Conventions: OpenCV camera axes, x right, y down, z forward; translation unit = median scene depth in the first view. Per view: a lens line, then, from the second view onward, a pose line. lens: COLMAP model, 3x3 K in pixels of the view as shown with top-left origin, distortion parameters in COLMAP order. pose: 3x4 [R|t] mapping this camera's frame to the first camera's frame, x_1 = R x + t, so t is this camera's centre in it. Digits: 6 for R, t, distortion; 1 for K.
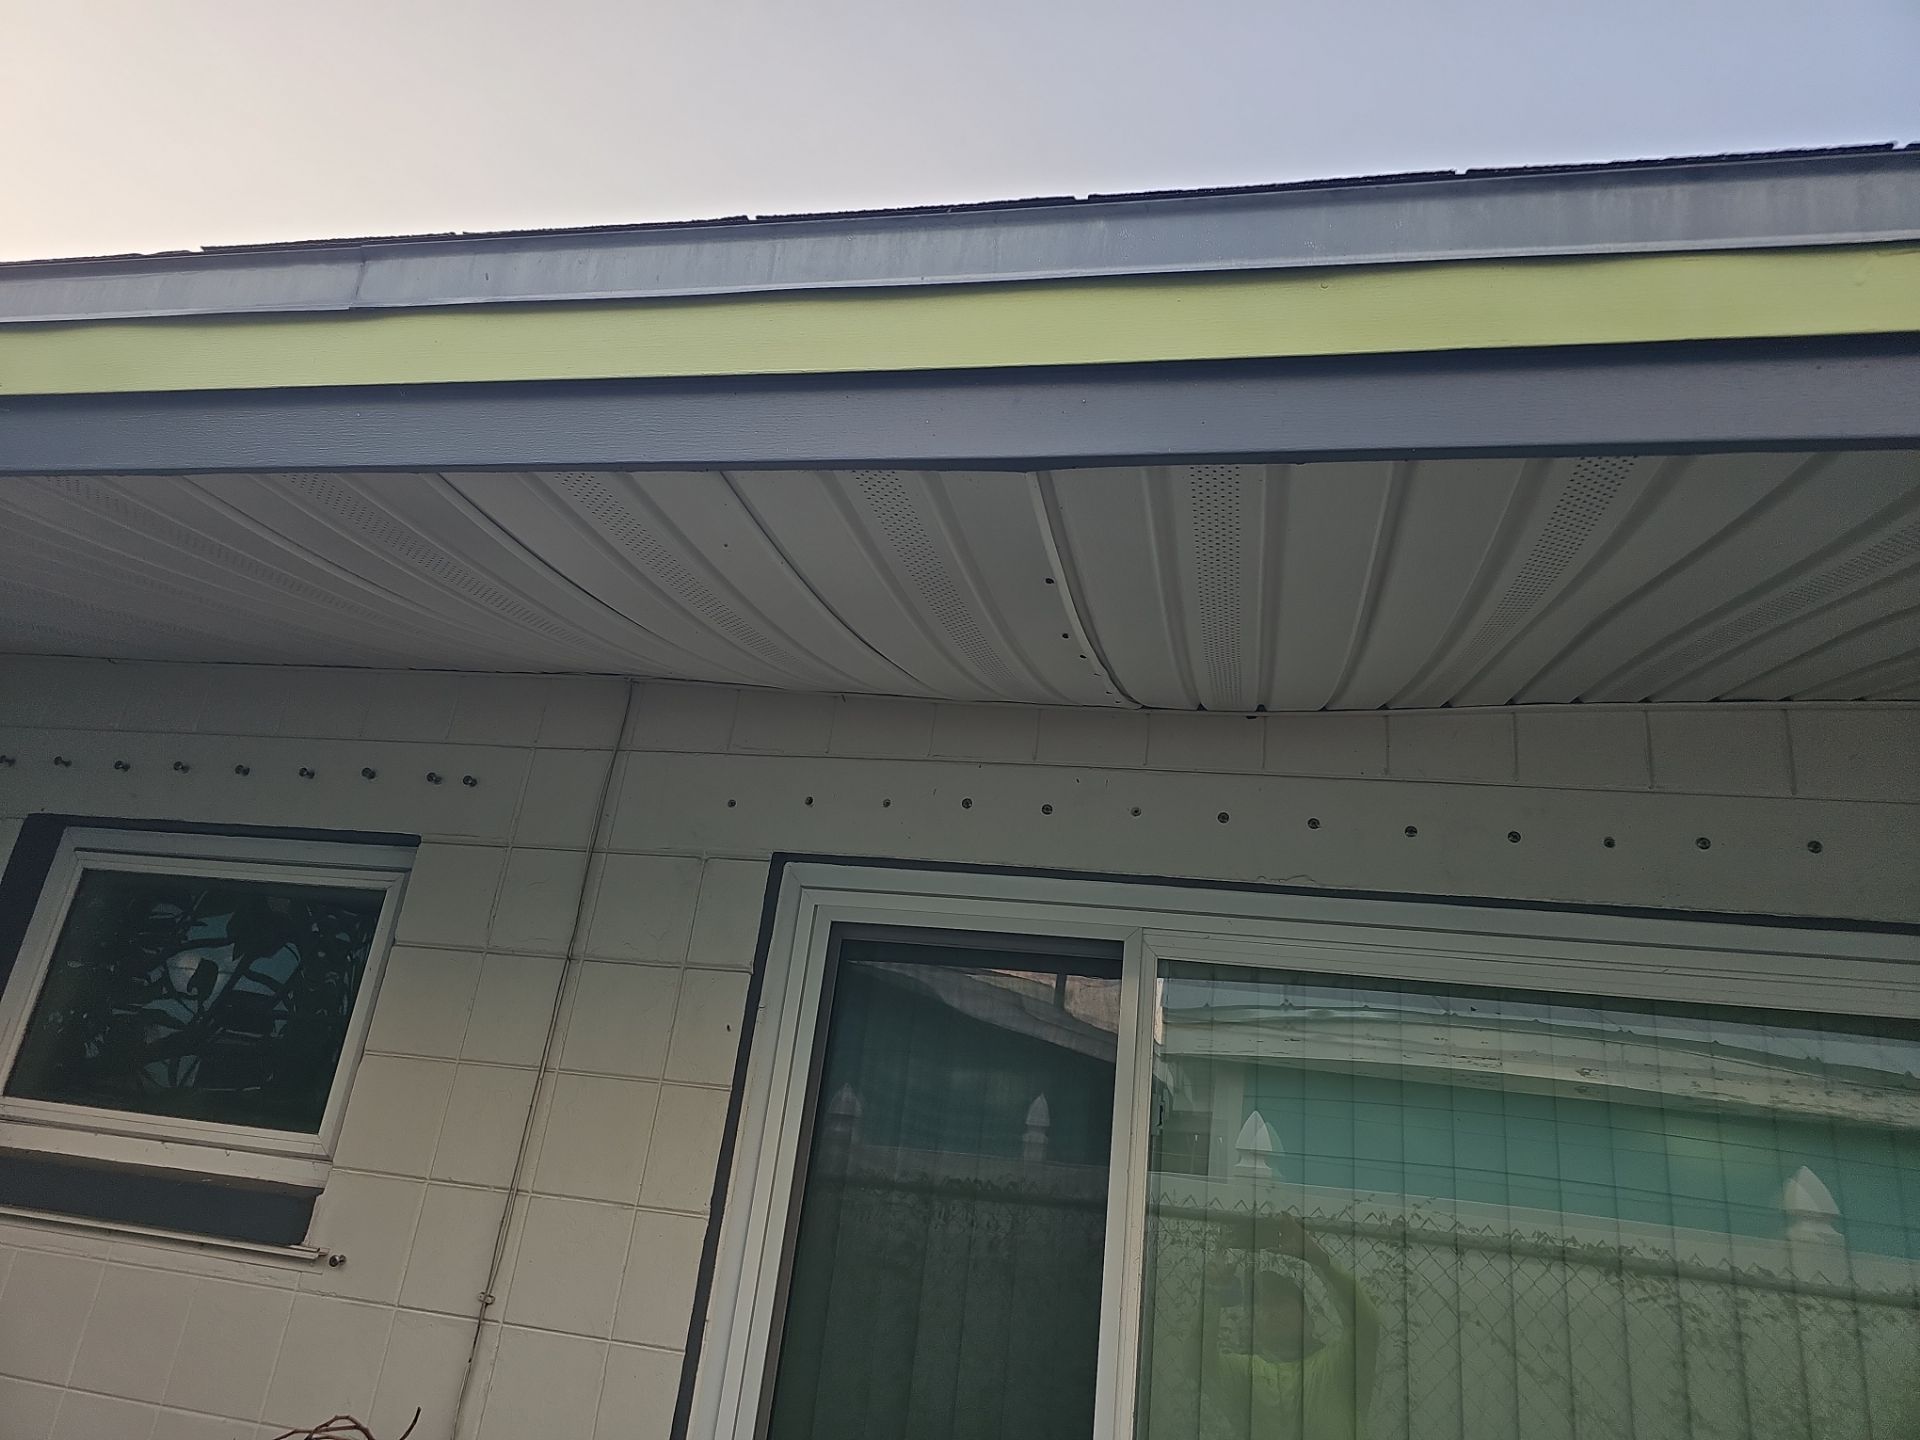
lens RADIAL K [[1257.5, 0, 966.0], [0, 1257.5, 723.4], [0, 0, 1]] dist [0.042188, -0.036303]
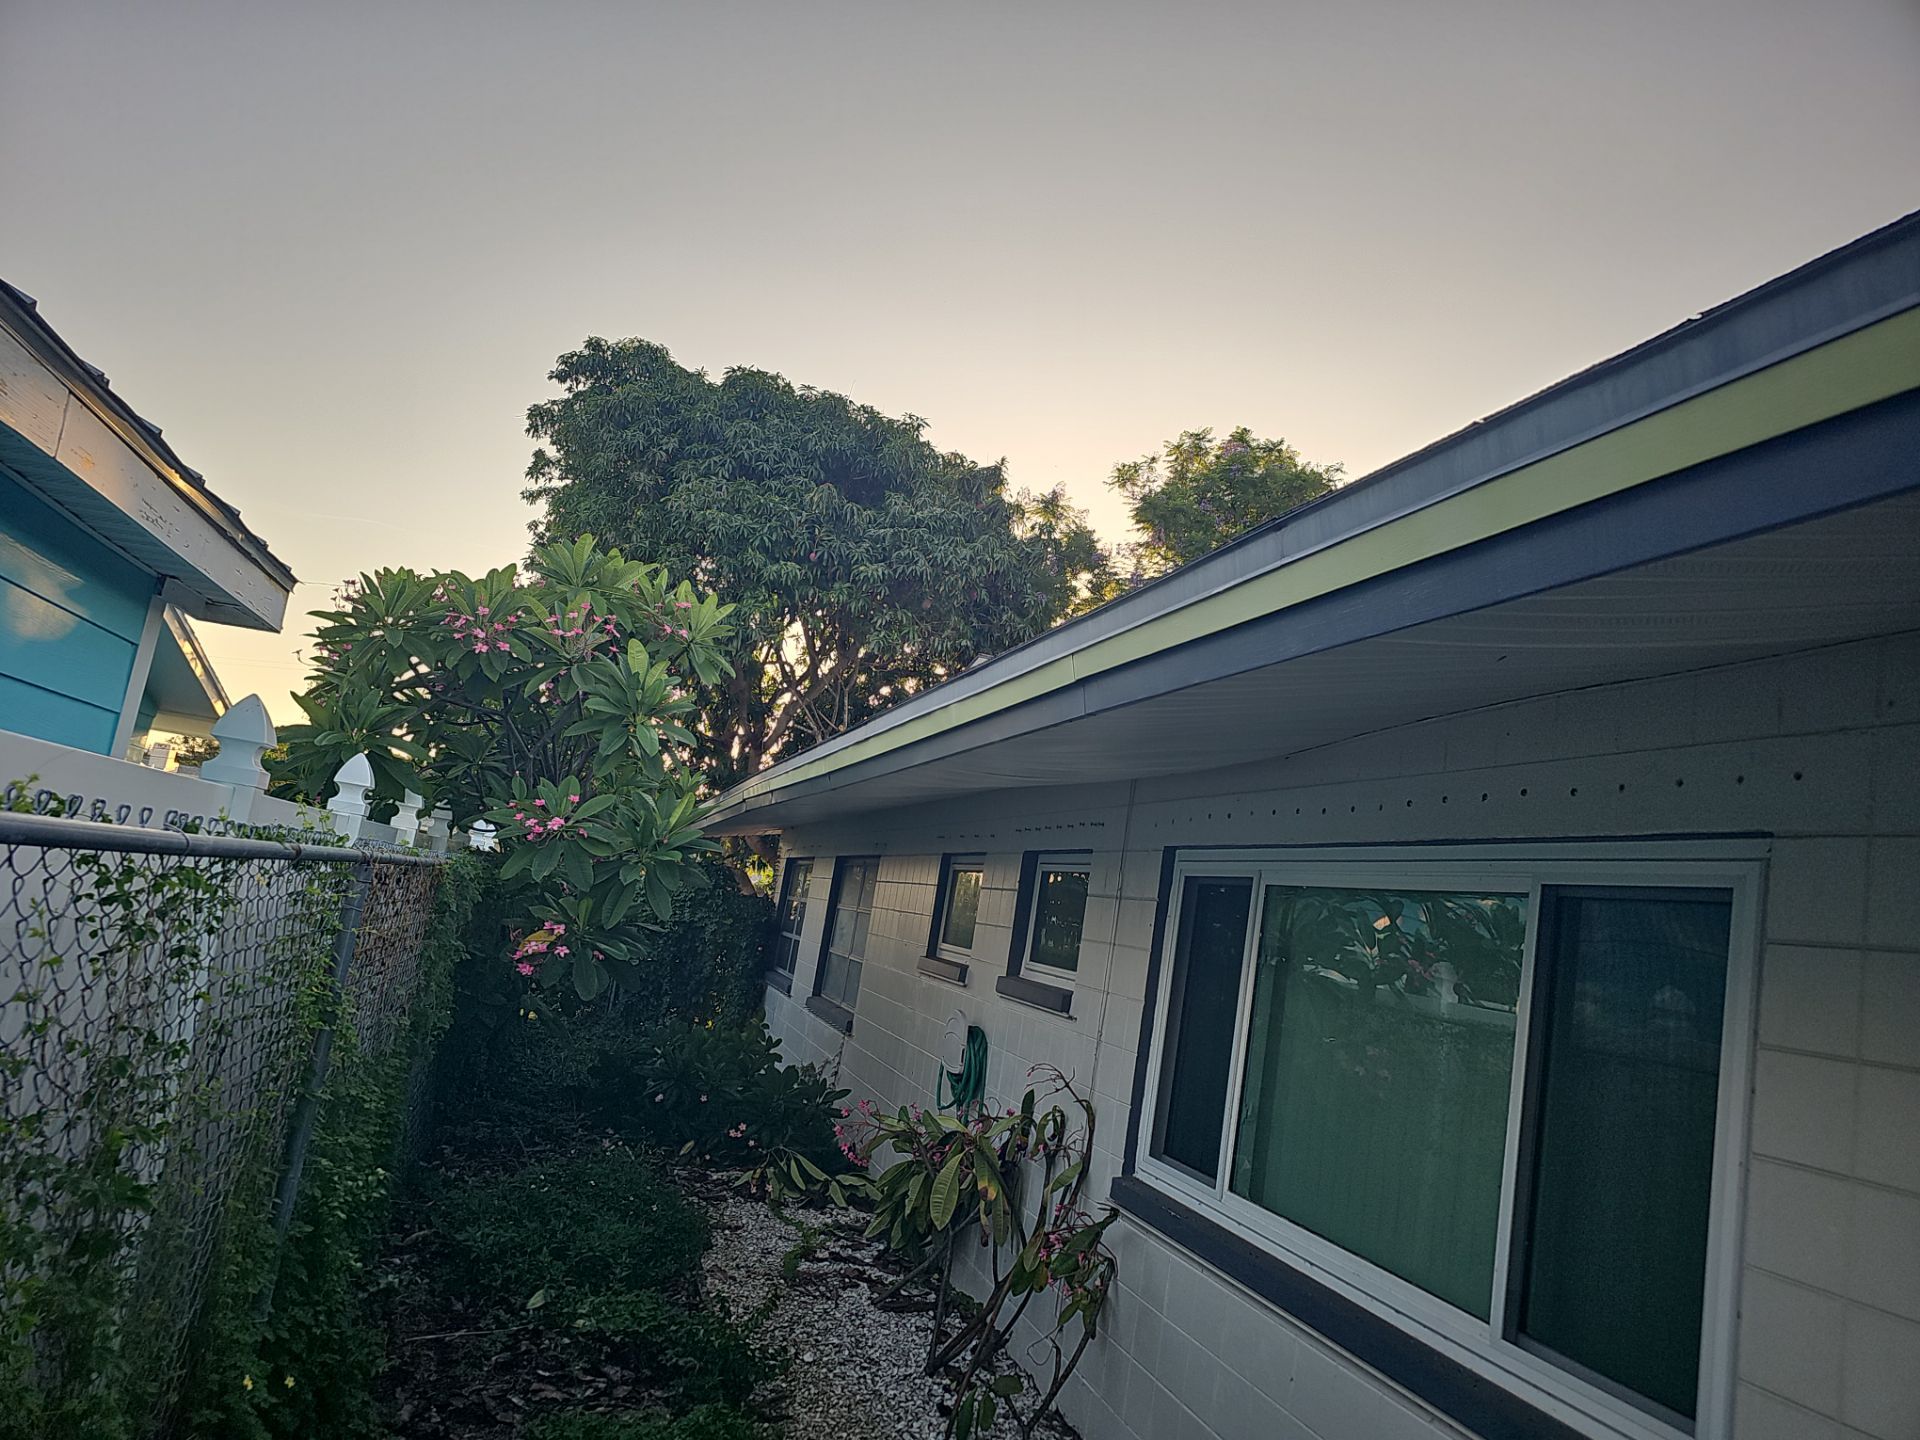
lens RADIAL K [[1257.5, 0, 966.0], [0, 1257.5, 723.4], [0, 0, 1]] dist [0.042188, -0.036303]
pose [[0.504006, -0.156602, -0.849384, 0.839757], [0.155279, 0.983831, -0.089252, 0.017768], [0.849627, -0.086908, 0.520173, -0.227199]]
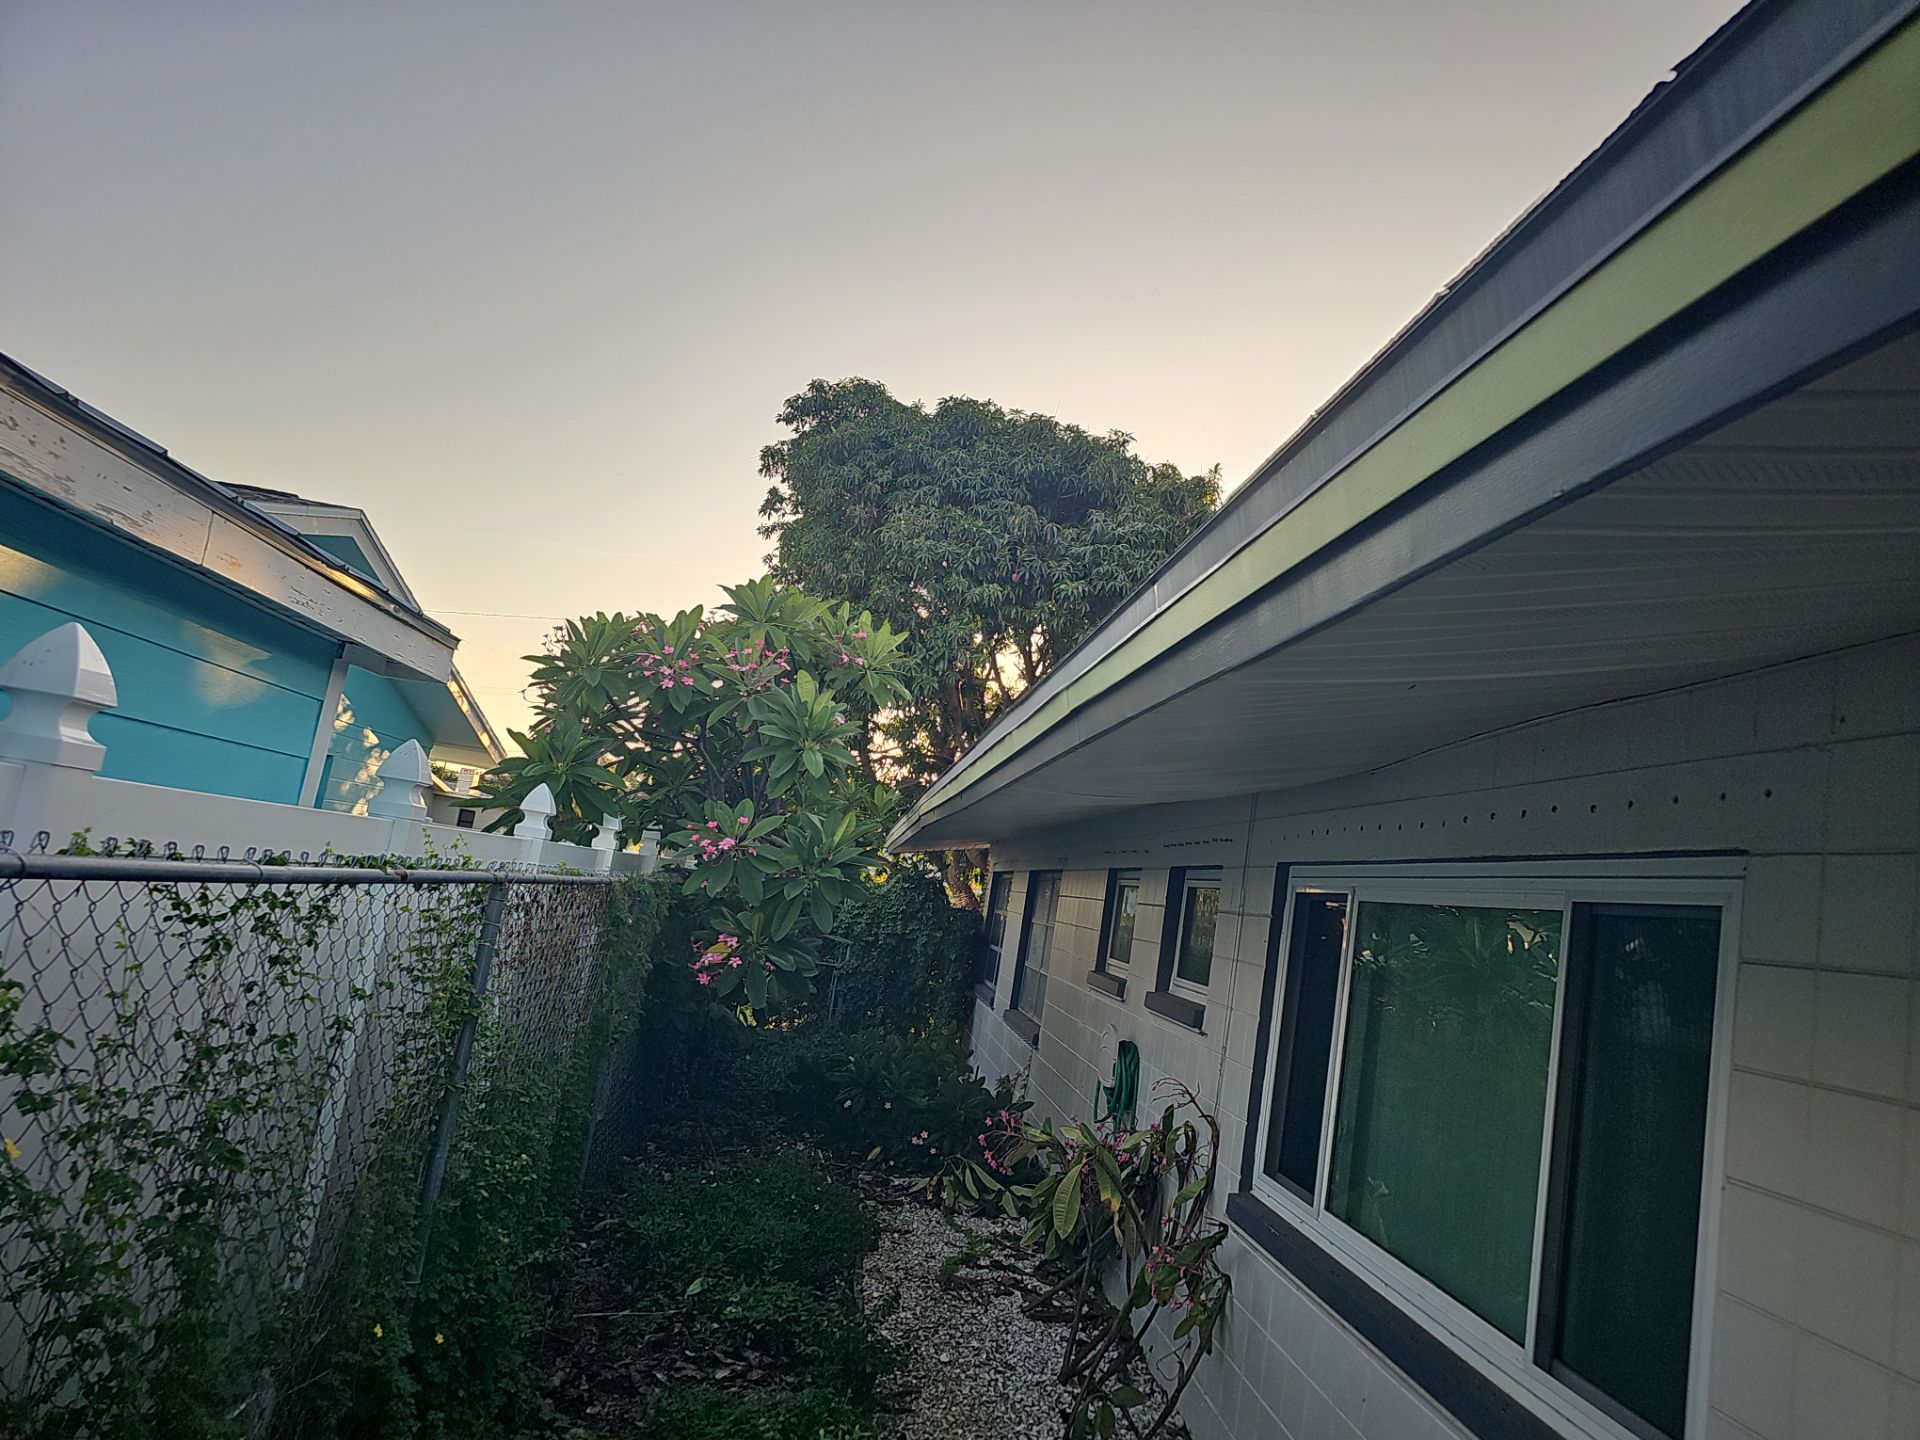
lens RADIAL K [[1245.0, 0, 959.9], [0, 1245.0, 694.4], [0, 0, 1]] dist [0.066887, -0.066988]
pose [[0.339299, -0.198892, -0.919412, 0.925642], [0.161221, 0.975226, -0.151468, 0.030293], [0.926760, -0.096836, 0.362959, -0.159278]]
